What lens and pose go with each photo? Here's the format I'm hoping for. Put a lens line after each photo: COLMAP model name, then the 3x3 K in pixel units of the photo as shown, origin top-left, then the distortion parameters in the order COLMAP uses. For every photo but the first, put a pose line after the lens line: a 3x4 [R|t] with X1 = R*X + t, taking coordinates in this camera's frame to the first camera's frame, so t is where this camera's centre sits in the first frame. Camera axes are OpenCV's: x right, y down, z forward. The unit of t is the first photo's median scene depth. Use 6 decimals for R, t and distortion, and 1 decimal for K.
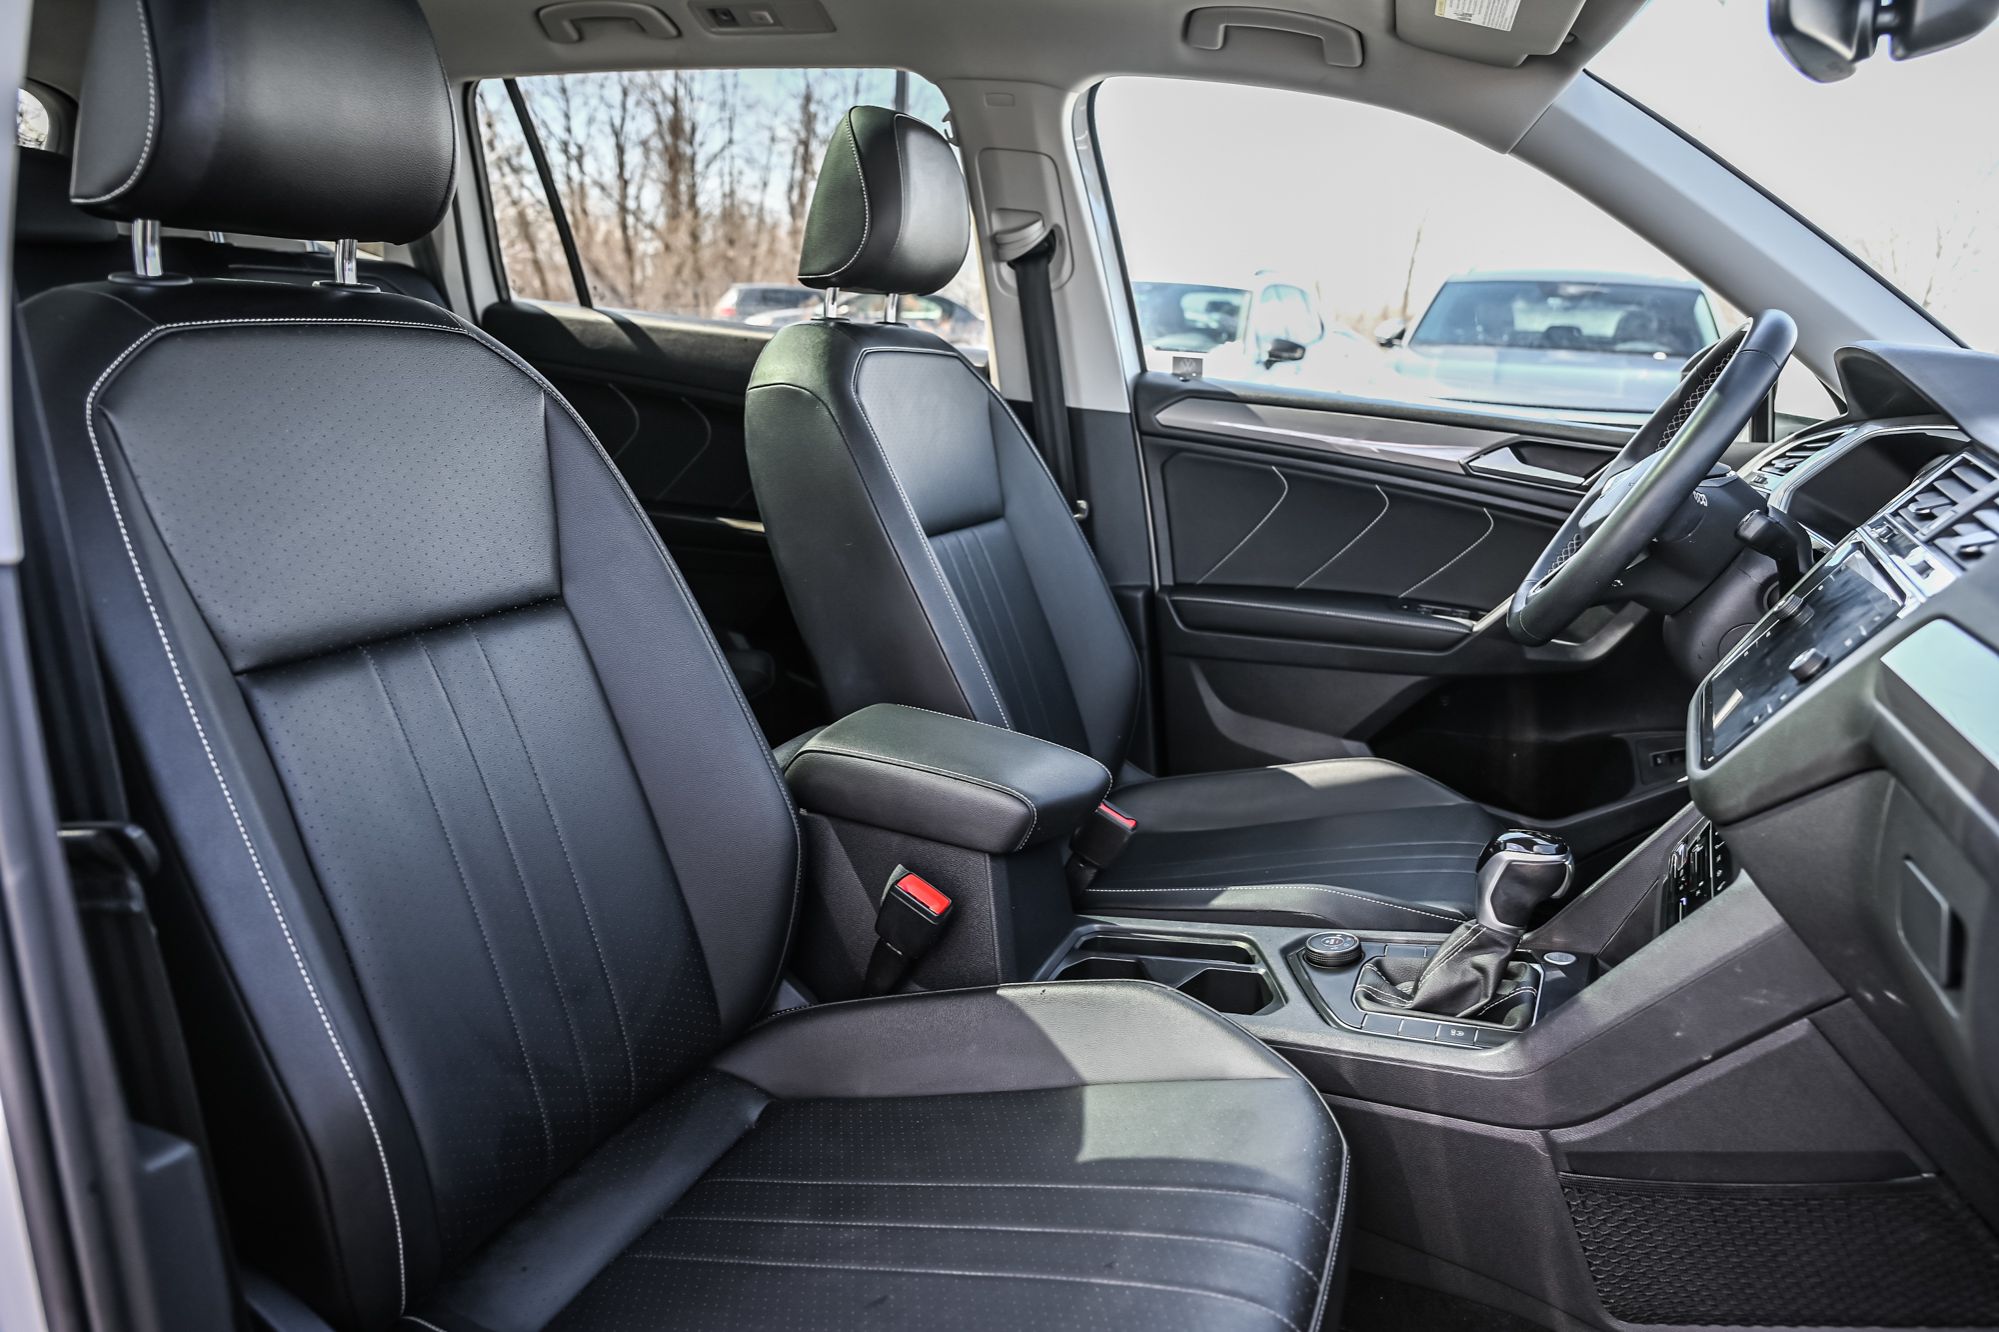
lens RADIAL K [[2366.5, 0, 999.5], [0, 2366.5, 666.0], [0, 0, 1]] dist [-0.001150, -0.006811]
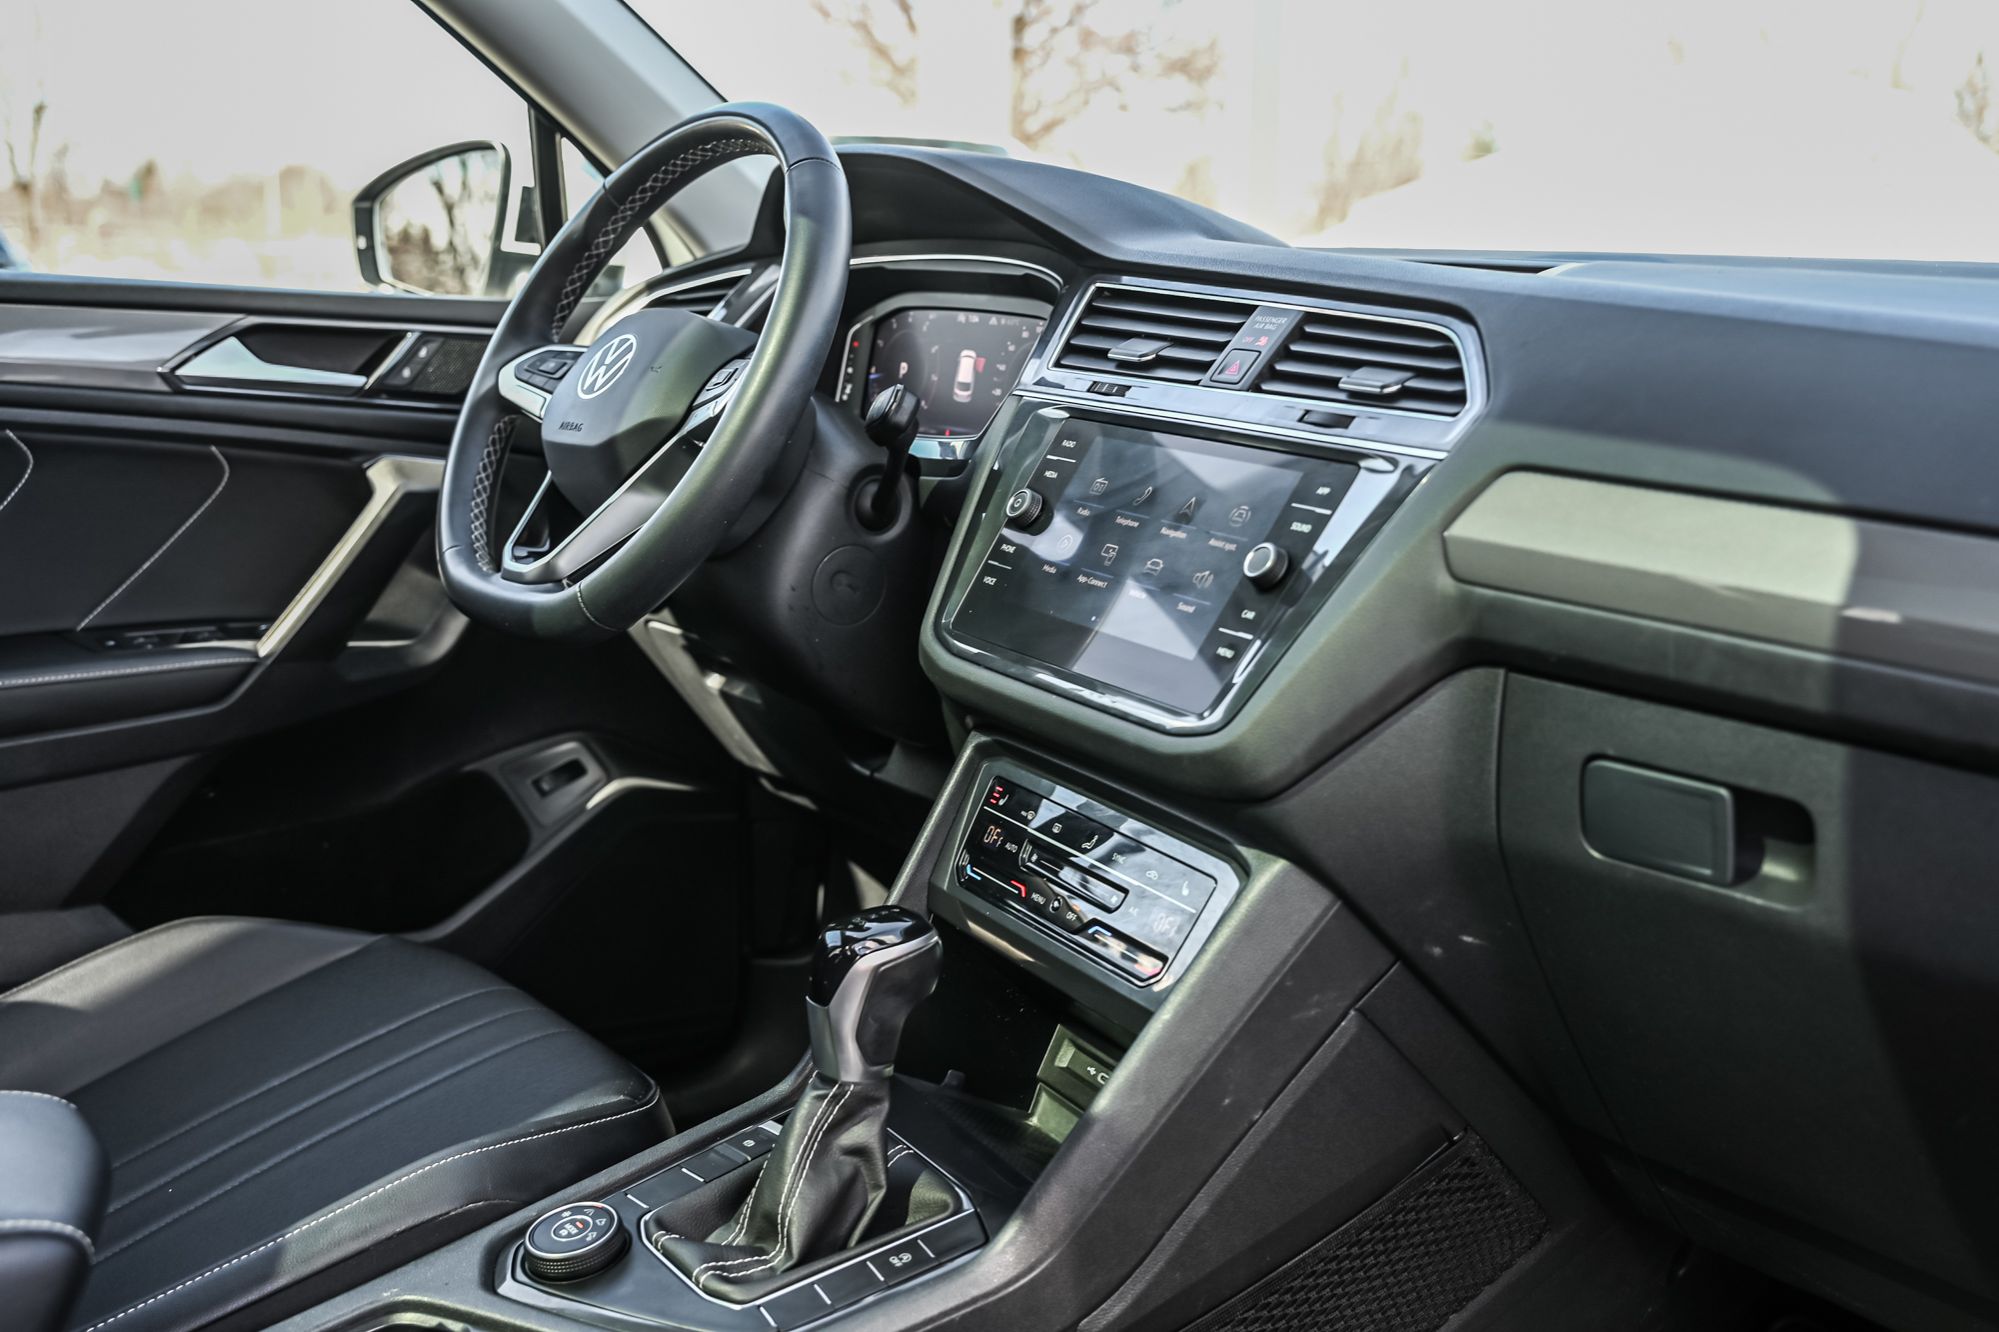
lens RADIAL K [[2366.5, 0, 999.5], [0, 2366.5, 666.0], [0, 0, 1]] dist [-0.001150, -0.006811]
pose [[0.264003, -0.199294, 0.943708, -0.304519], [0.155434, 0.974423, 0.162297, -0.079945], [-0.951915, 0.103838, 0.288227, 0.672280]]
